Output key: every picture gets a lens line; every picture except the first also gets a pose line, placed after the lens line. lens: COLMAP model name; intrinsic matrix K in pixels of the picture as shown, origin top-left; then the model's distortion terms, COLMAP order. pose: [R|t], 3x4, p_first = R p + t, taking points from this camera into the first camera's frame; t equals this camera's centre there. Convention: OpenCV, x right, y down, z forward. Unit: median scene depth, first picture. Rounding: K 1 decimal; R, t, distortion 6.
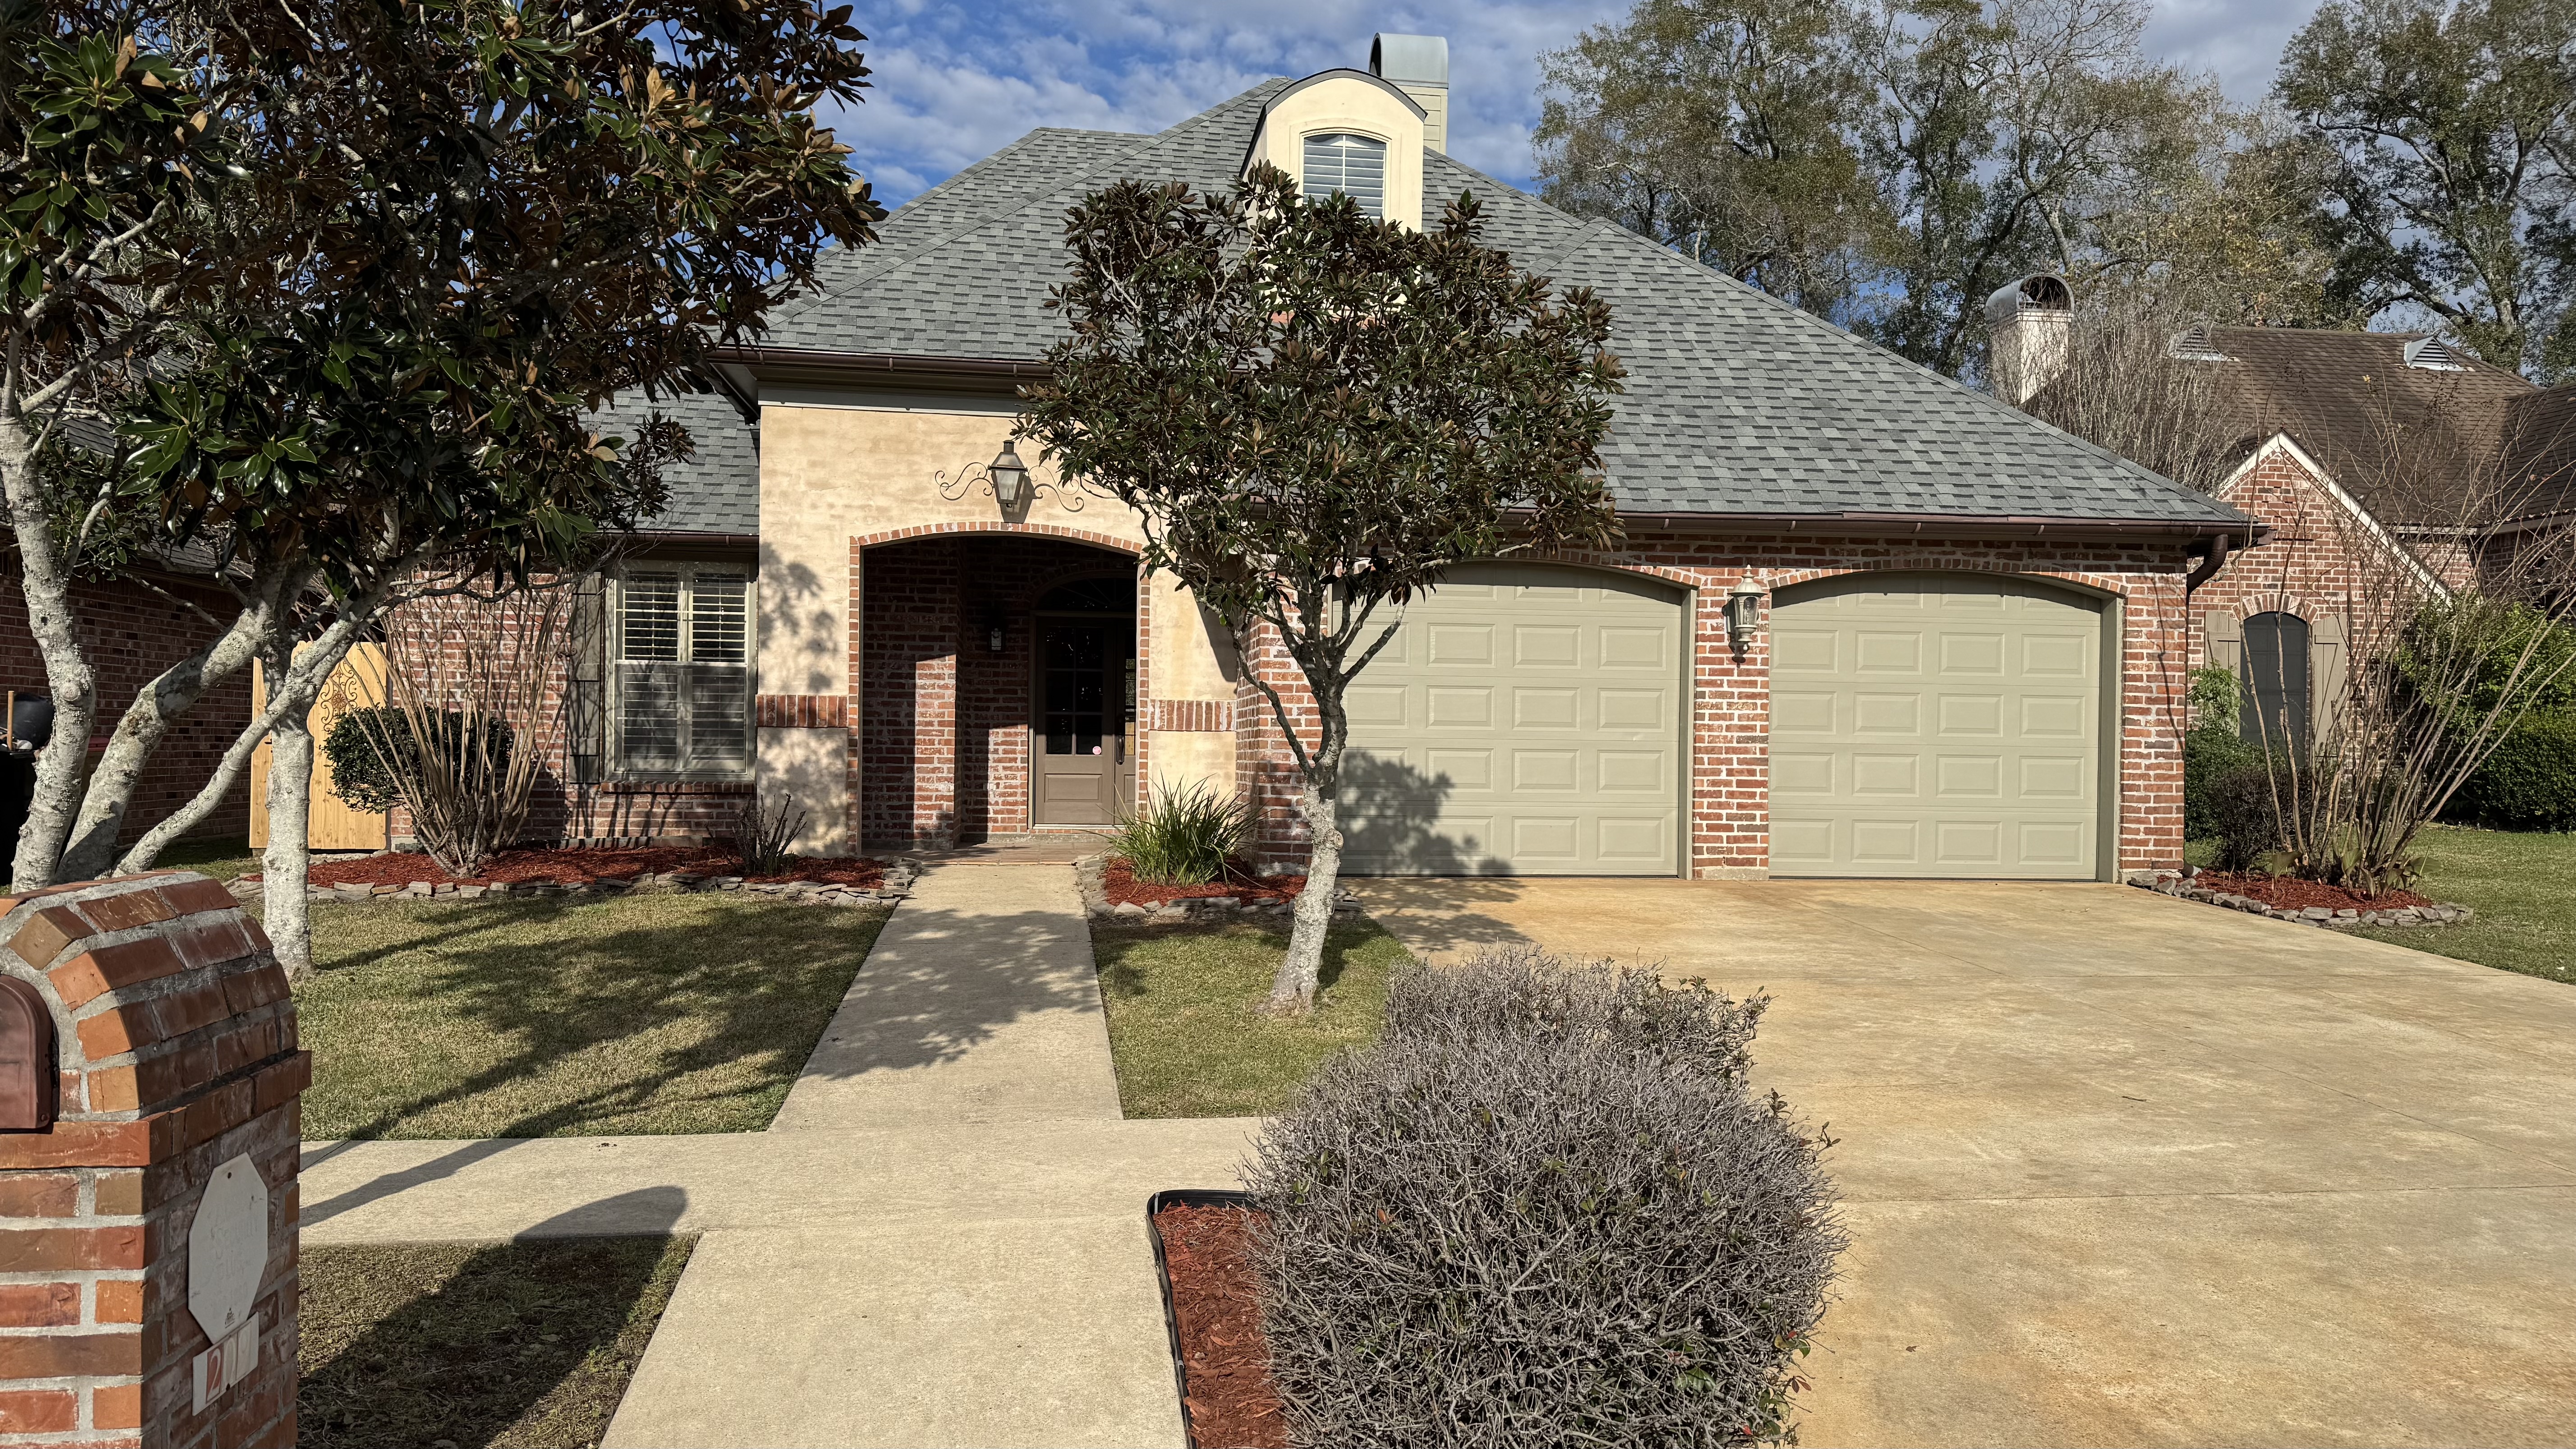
lens RADIAL K [[1851.2, 0, 1270.3], [0, 1851.2, 734.7], [0, 0, 1]] dist [0.089684, -0.107882]
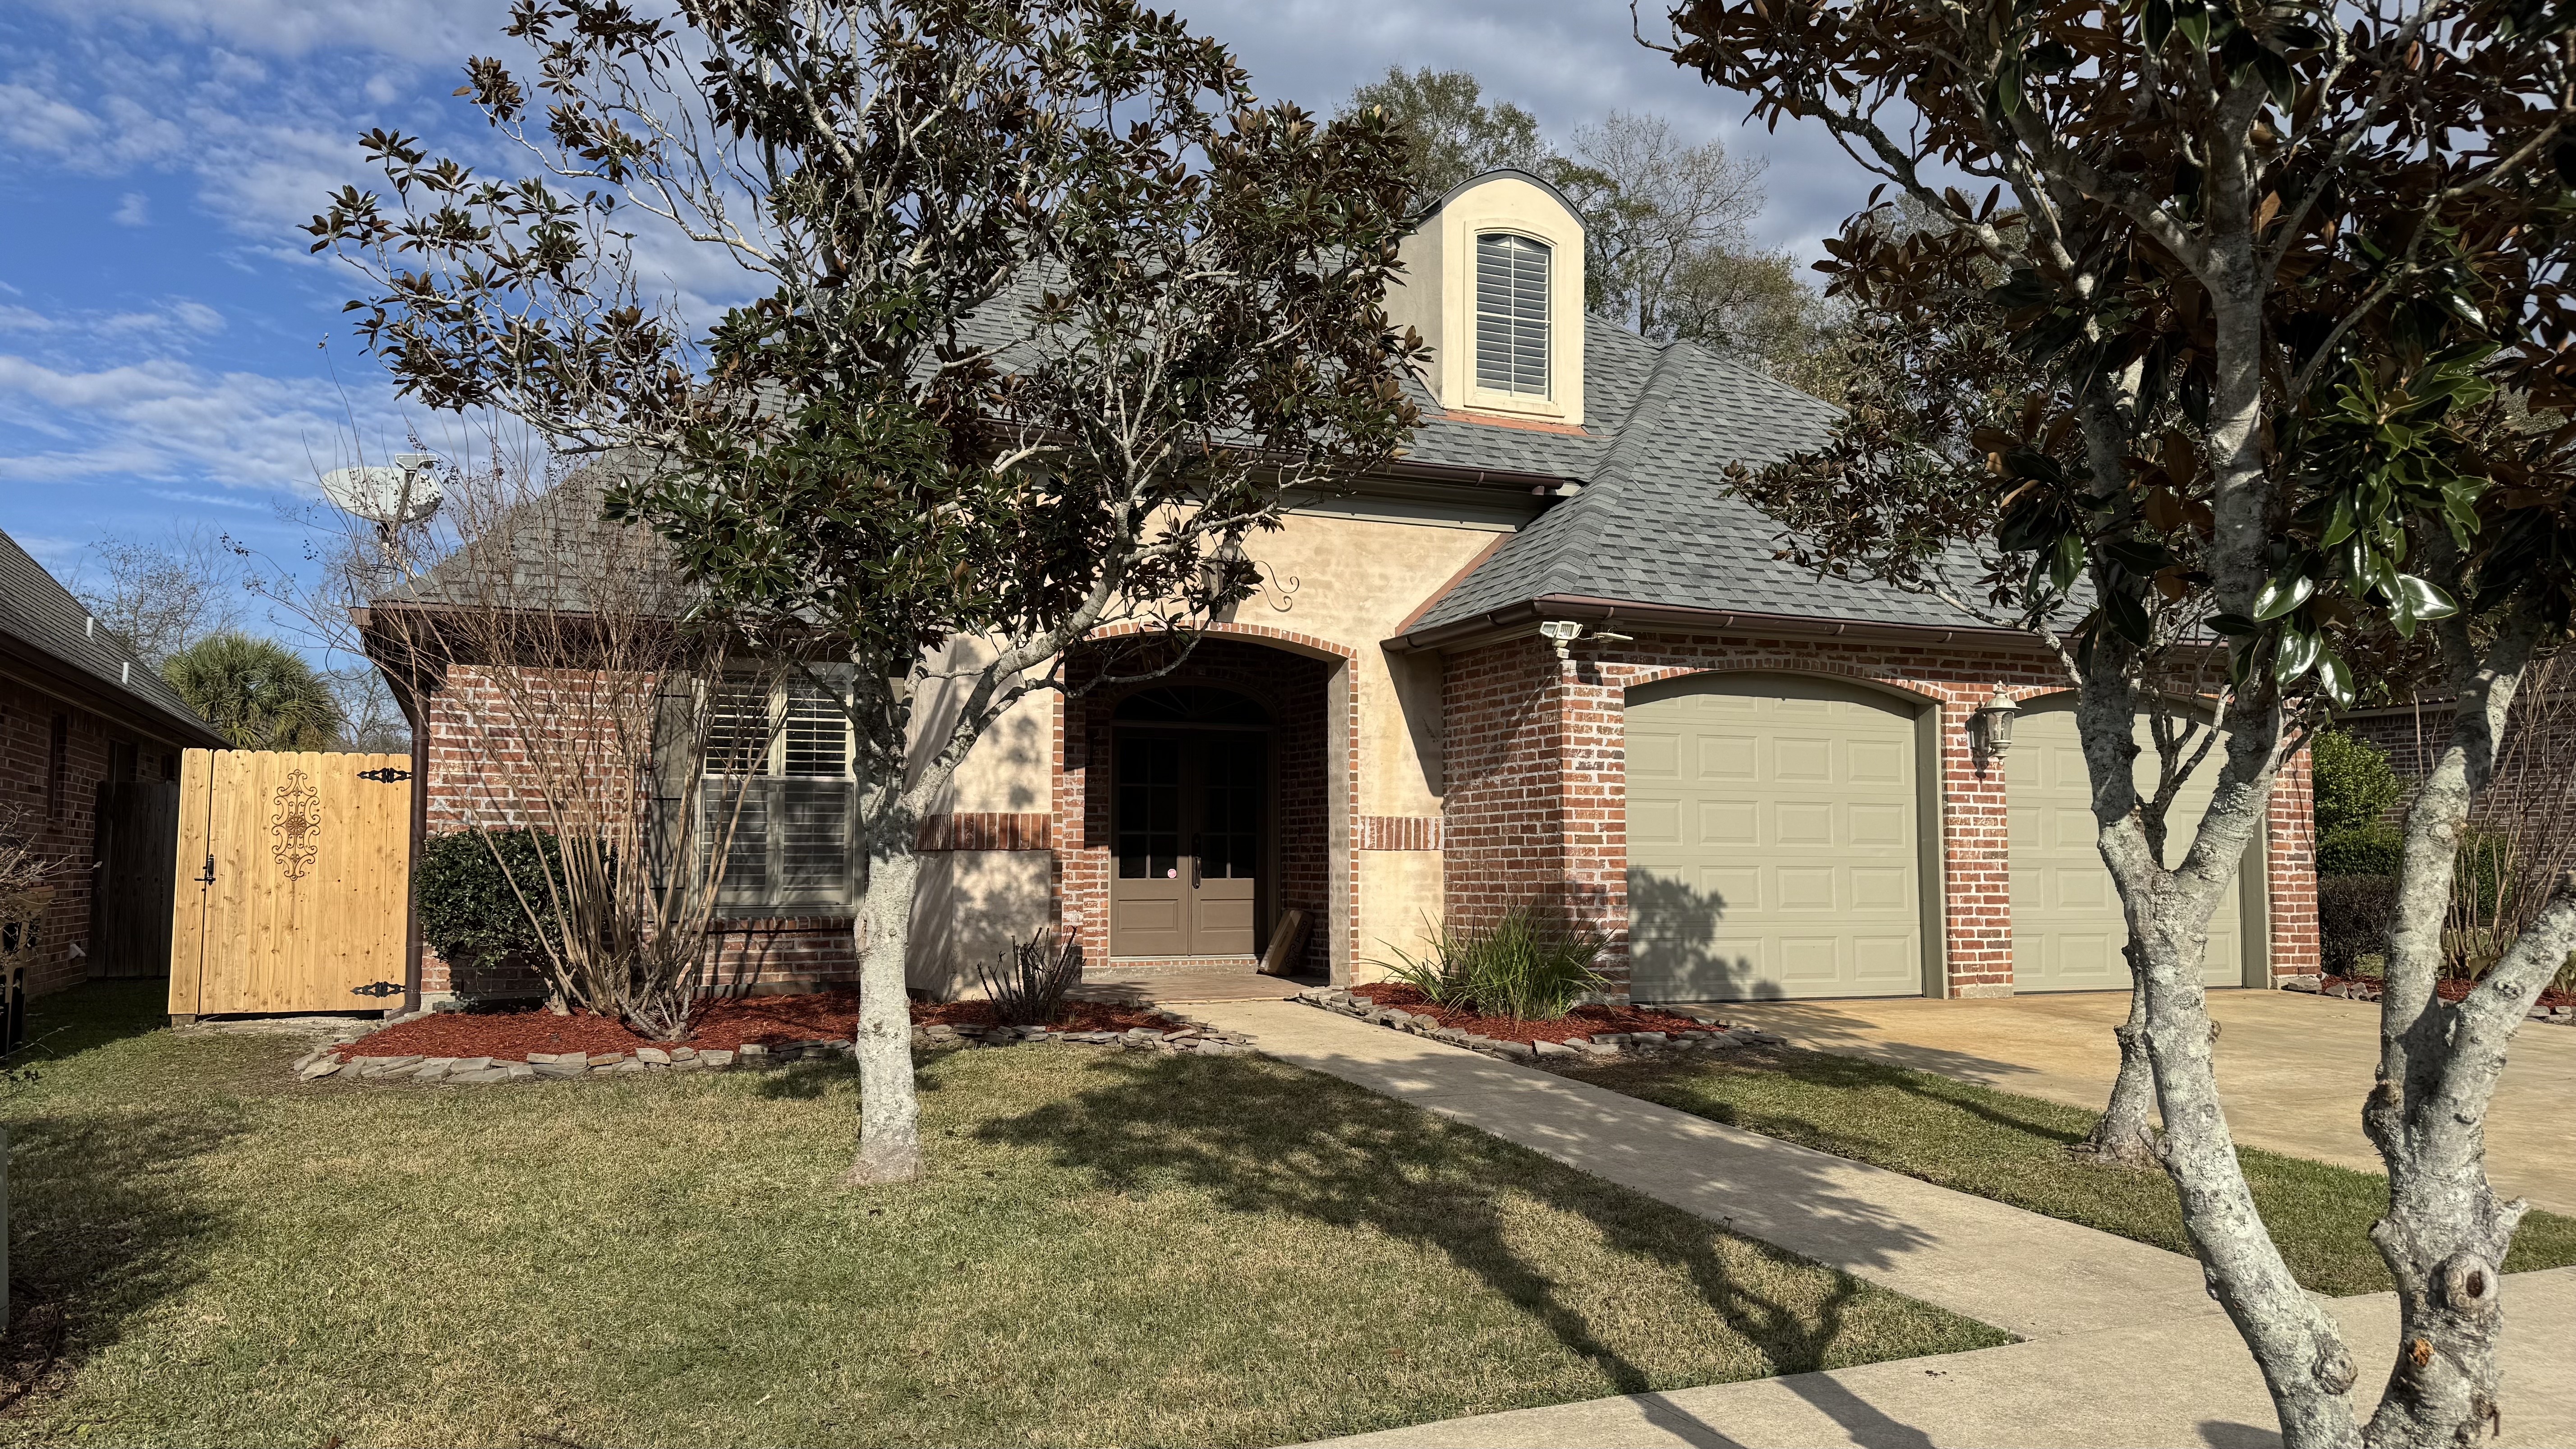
lens RADIAL K [[1851.2, 0, 1275.3], [0, 1851.2, 703.6], [0, 0, 1]] dist [0.089684, -0.107882]
pose [[0.960086, 0.013248, 0.279391, -0.381489], [0.009825, 0.996664, -0.081022, -0.000596], [-0.279532, 0.080533, 0.956753, 0.134531]]
